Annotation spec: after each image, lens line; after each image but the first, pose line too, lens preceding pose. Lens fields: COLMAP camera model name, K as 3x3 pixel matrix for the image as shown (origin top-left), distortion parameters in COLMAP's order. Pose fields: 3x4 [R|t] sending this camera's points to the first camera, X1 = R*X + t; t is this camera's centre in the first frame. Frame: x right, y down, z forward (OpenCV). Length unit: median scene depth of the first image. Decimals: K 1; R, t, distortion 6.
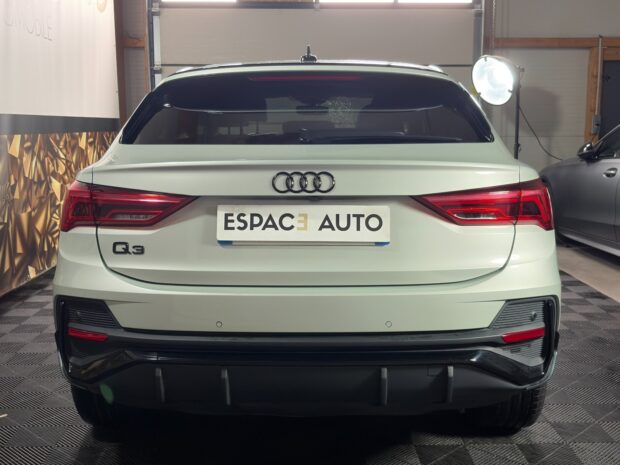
lens RADIAL K [[727.7, 0, 310.0], [0, 727.7, 231.9], [0, 0, 1]] dist [0.015909, 0.000000]
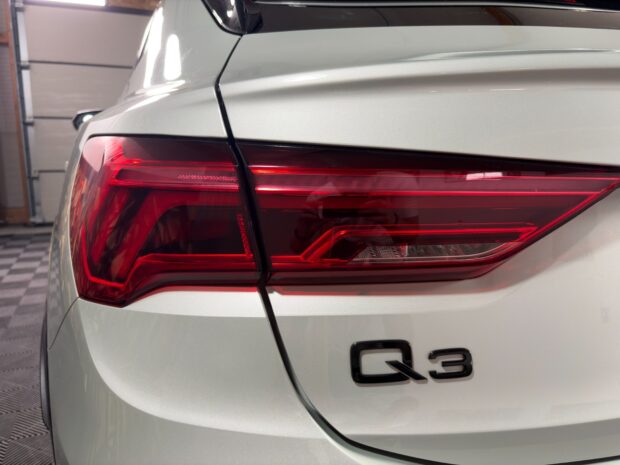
lens RADIAL K [[480.5, 0, 309.0], [0, 480.5, 216.9], [0, 0, 1]] dist [0.048796, -0.009881]
pose [[0.938215, -0.064516, 0.339986, -0.343049], [0.054436, 0.997751, 0.039114, -0.042579], [-0.341745, -0.018189, 0.939617, 0.826596]]
